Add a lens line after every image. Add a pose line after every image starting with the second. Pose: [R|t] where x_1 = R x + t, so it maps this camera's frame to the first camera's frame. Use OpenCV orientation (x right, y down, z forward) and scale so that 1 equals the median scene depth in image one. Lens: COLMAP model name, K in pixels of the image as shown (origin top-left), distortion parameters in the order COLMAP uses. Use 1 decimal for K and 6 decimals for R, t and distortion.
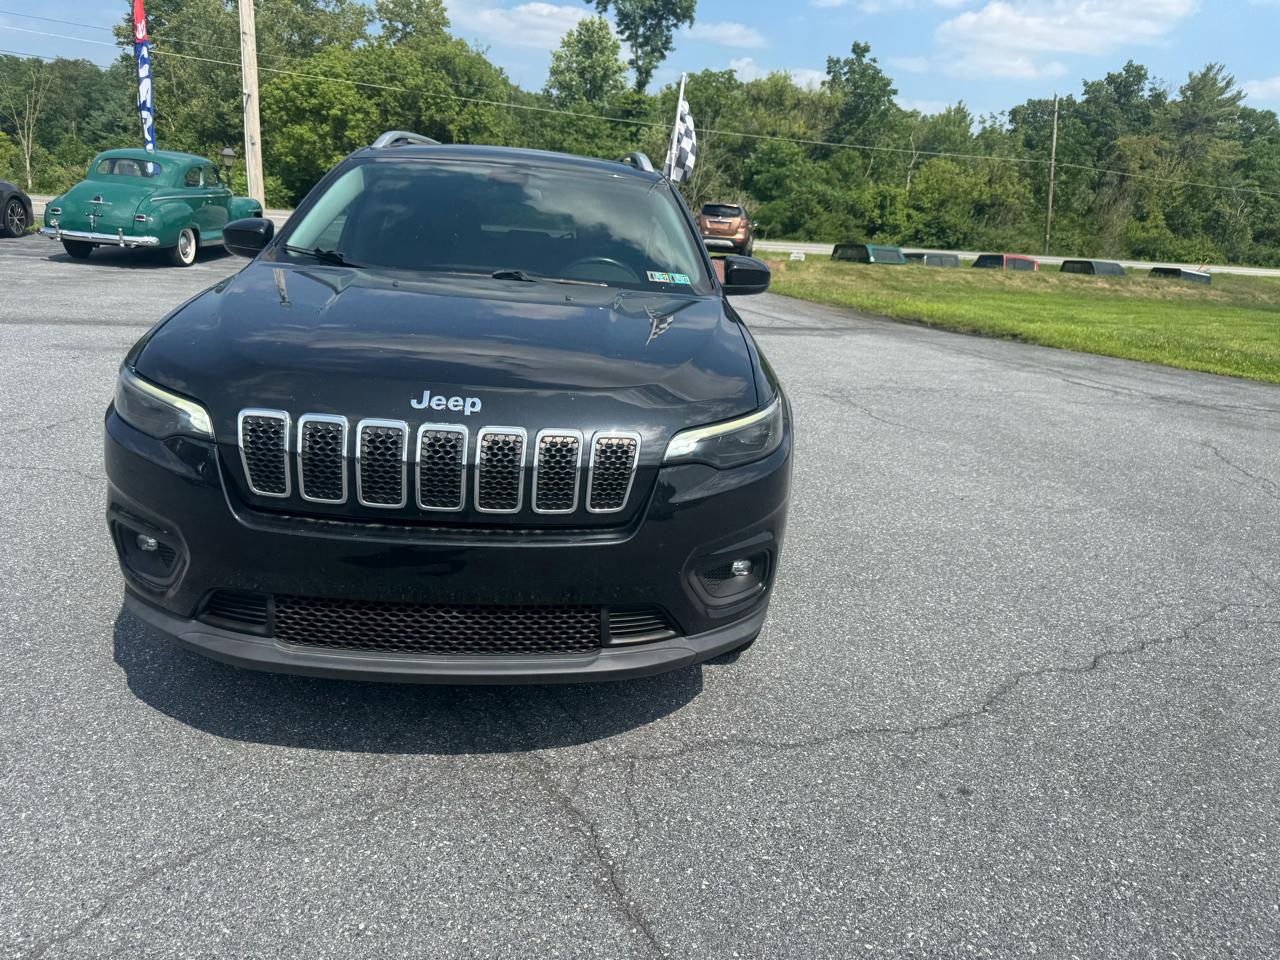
lens RADIAL K [[917.7, 0, 643.4], [0, 917.7, 474.6], [0, 0, 1]] dist [0.016113, -0.012644]
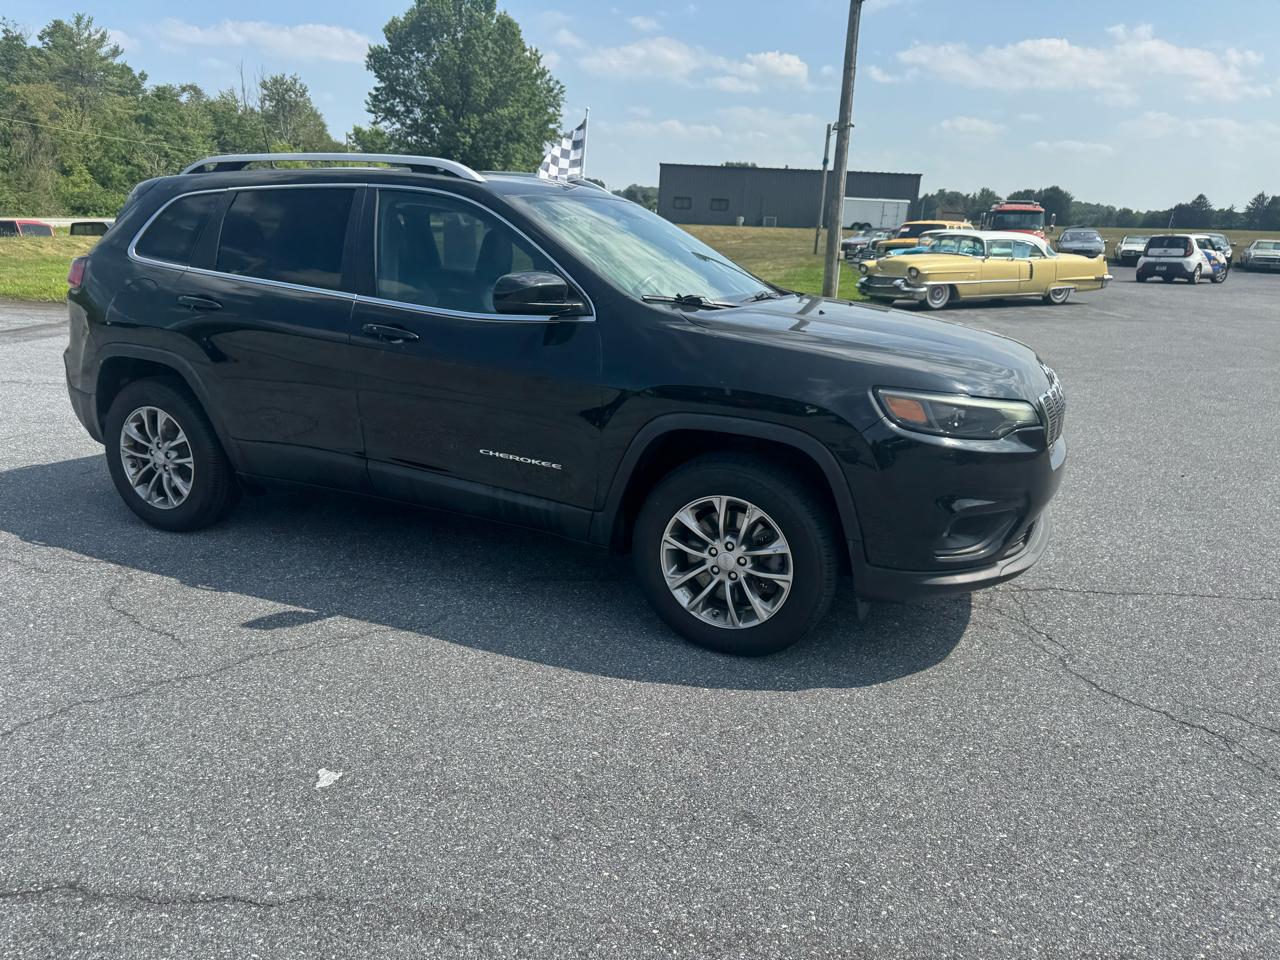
lens RADIAL K [[912.7, 0, 634.9], [0, 912.7, 484.0], [0, 0, 1]] dist [0.011973, -0.010357]
pose [[0.488986, -0.290190, 0.822607, -0.059168], [0.239622, 0.951449, 0.193202, -0.011259], [-0.838733, 0.102641, 0.534781, 0.022274]]
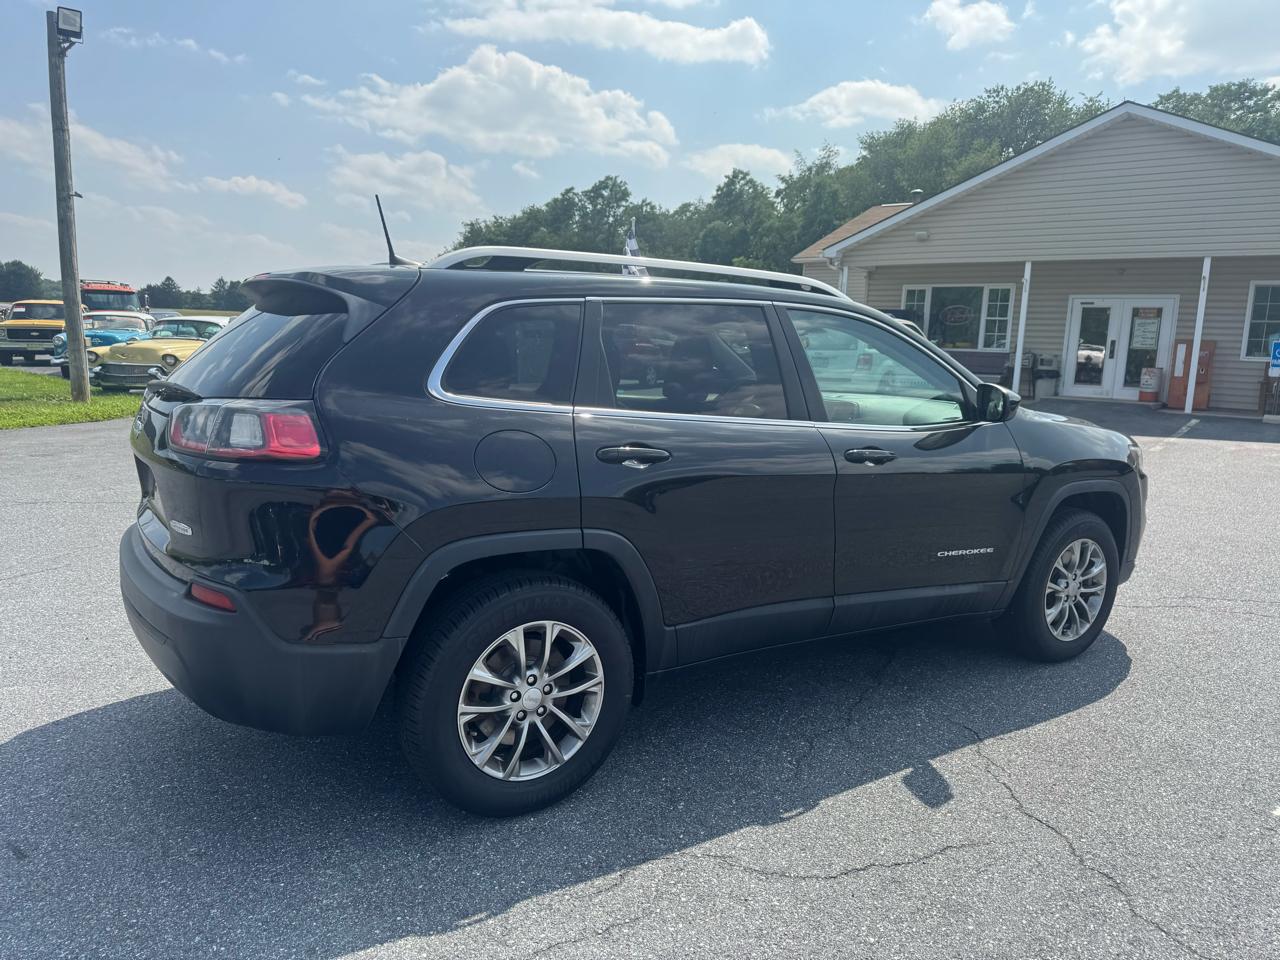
lens RADIAL K [[907.7, 0, 638.8], [0, 907.7, 486.4], [0, 0, 1]] dist [0.035996, -0.042203]
pose [[-0.476997, -0.225857, 0.849390, -0.057239], [0.166571, 0.925672, 0.339683, -0.029772], [-0.862976, 0.303512, -0.403922, 0.090756]]
